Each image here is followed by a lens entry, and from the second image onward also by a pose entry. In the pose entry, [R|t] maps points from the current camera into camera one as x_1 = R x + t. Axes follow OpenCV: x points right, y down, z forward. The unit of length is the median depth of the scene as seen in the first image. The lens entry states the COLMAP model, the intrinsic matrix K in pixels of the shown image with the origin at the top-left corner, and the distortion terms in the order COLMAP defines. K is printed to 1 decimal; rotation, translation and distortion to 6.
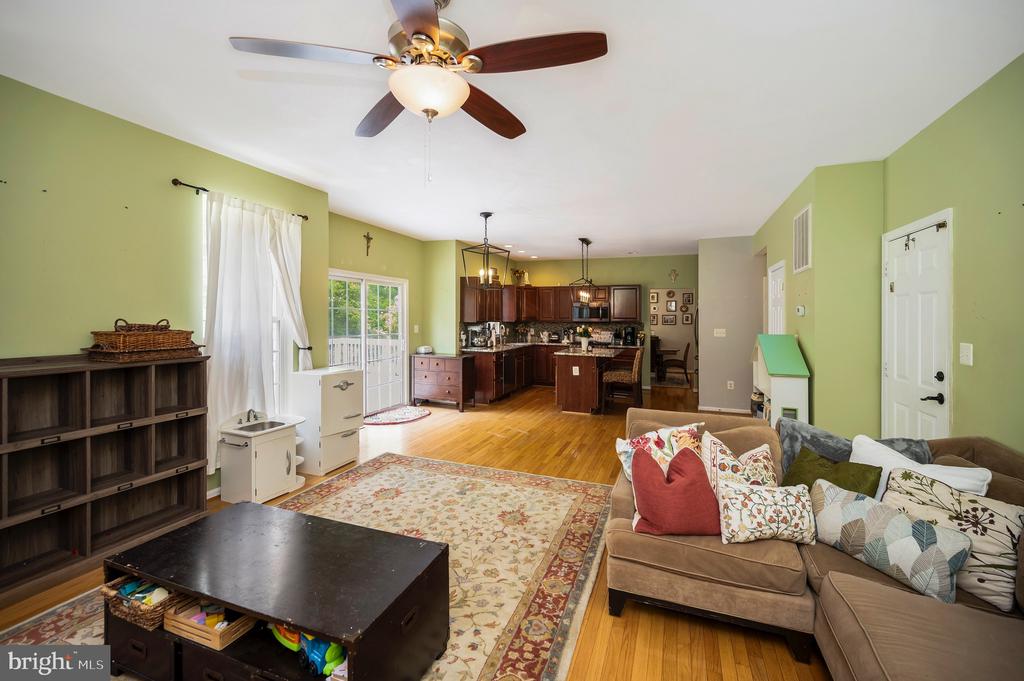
lens RADIAL K [[435.1, 0, 510.8], [0, 435.1, 304.1], [0, 0, 1]] dist [-0.001469, 0.000153]
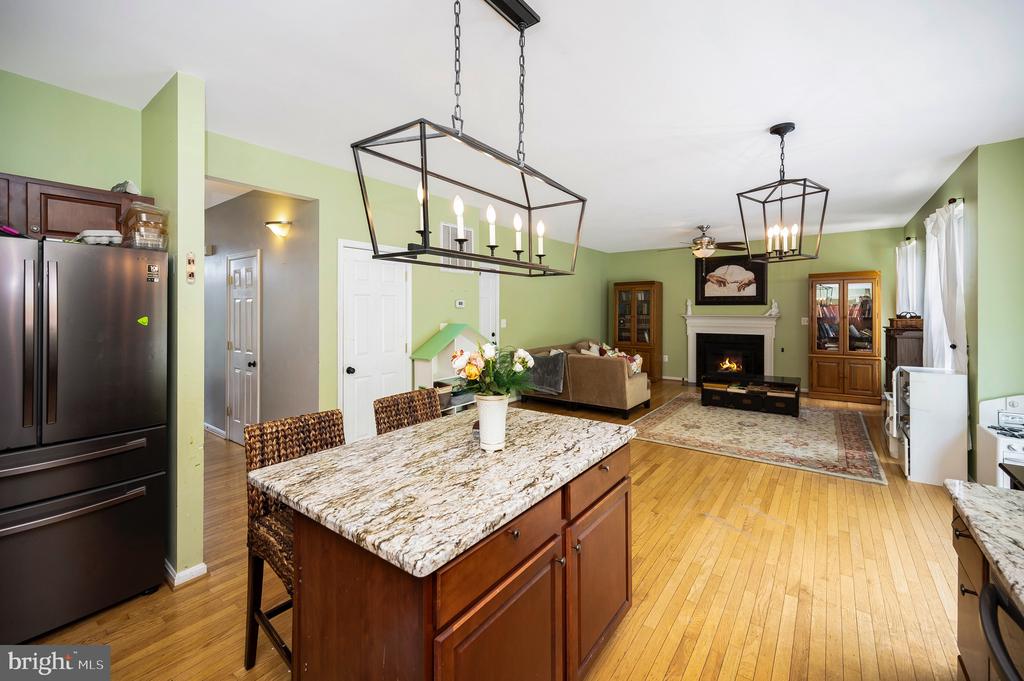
lens RADIAL K [[427.9, 0, 515.7], [0, 427.9, 311.1], [0, 0, 1]] dist [-0.002228, -0.000167]
pose [[-0.962969, -0.007134, 0.269516, 0.094182], [-0.015378, 0.999476, -0.028489, 0.038690], [-0.269172, -0.031579, -0.962574, 1.196166]]
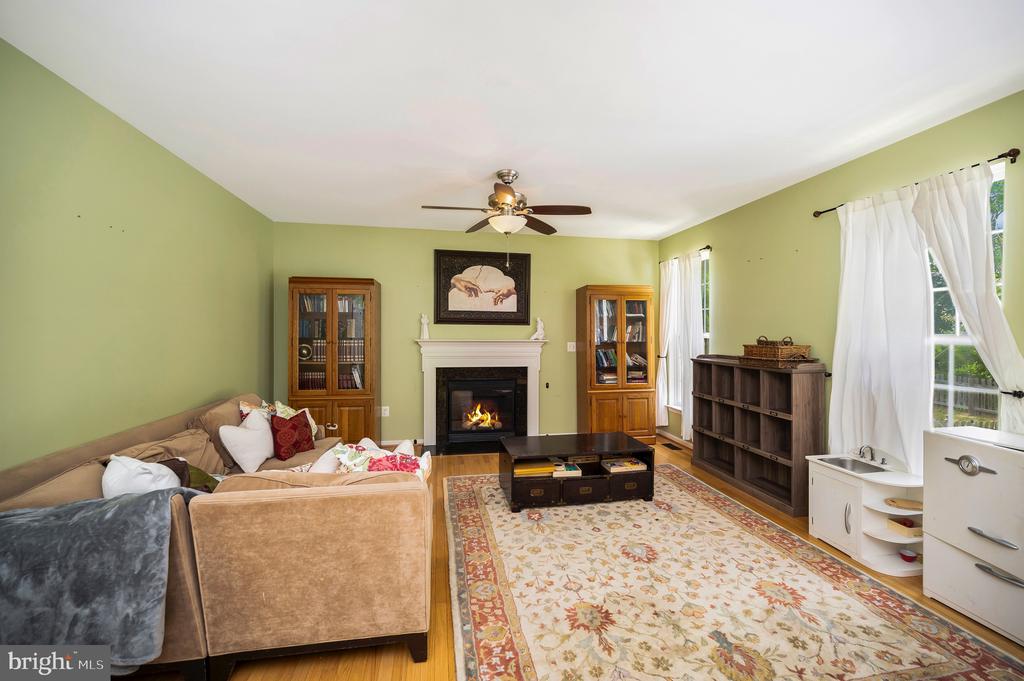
lens RADIAL K [[411.6, 0, 515.5], [0, 411.6, 345.5], [0, 0, 1]] dist [0.000584, 0.000017]
pose [[-0.851686, 0.001484, -0.524050, 0.189791], [0.005200, 0.999971, -0.005620, 0.024443], [0.524026, -0.007511, -0.851669, 0.631829]]
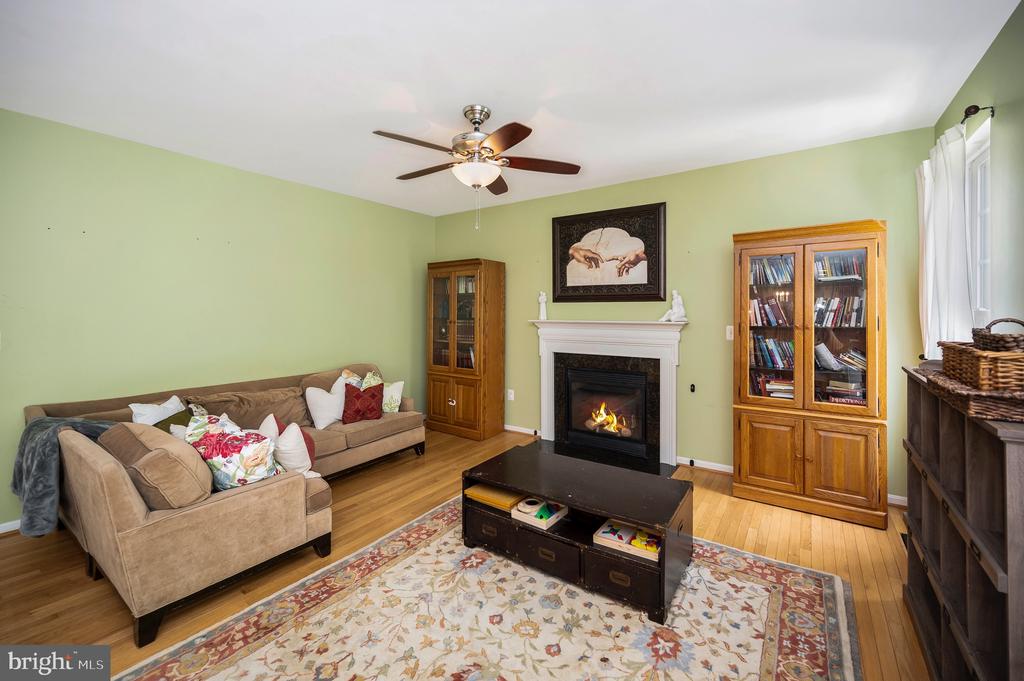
lens RADIAL K [[424.9, 0, 521.2], [0, 424.9, 311.6], [0, 0, 1]] dist [-0.000752, -0.000040]
pose [[-0.972701, -0.006933, 0.231958, -0.163755], [-0.014439, 0.999425, -0.030675, 0.017183], [-0.231612, -0.033187, -0.972242, 0.591936]]
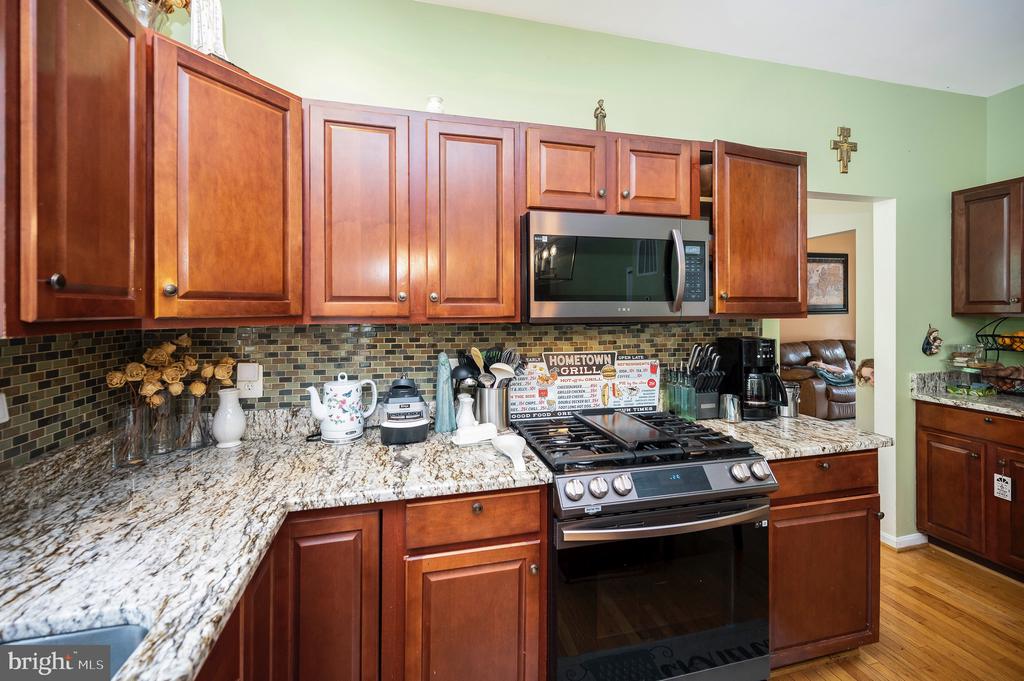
lens RADIAL K [[427.9, 0, 515.7], [0, 427.9, 311.1], [0, 0, 1]] dist [-0.002228, -0.000167]
pose [[0.816555, -0.010082, 0.577180, 0.050377], [-0.007860, 0.999561, 0.028580, 0.039924], [-0.577215, -0.027873, 0.816117, 1.083689]]
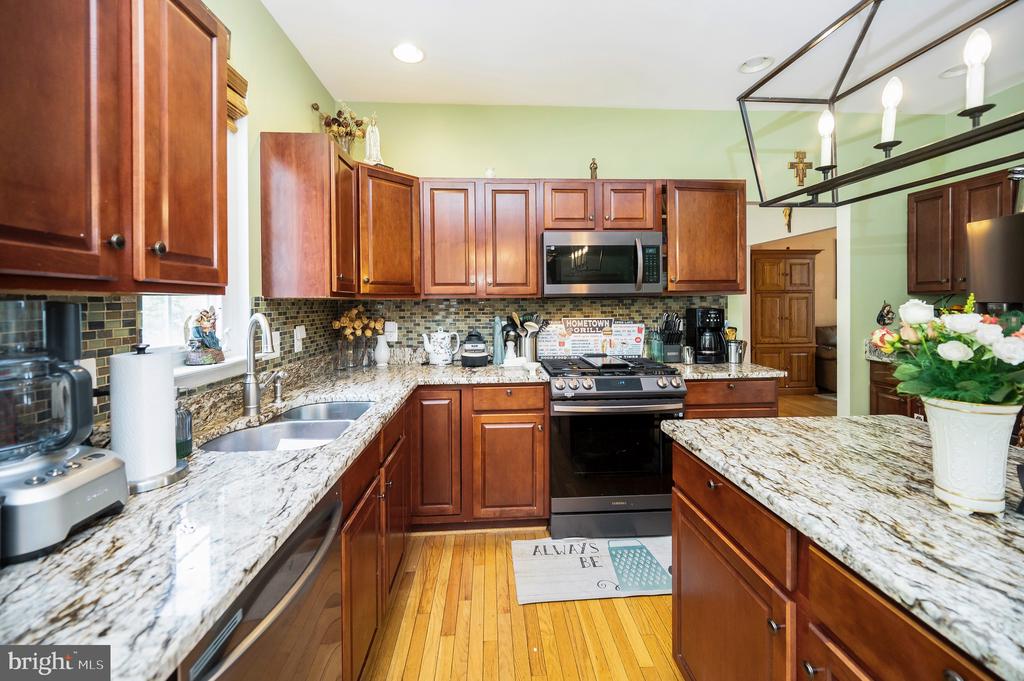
lens RADIAL K [[431.3, 0, 523.7], [0, 431.3, 303.9], [0, 0, 1]] dist [0.000283, -0.000095]
pose [[0.905754, -0.018752, 0.423388, 0.007008], [0.004424, 0.999385, 0.034800, 0.044602], [-0.423780, -0.029647, 0.905280, 0.927188]]
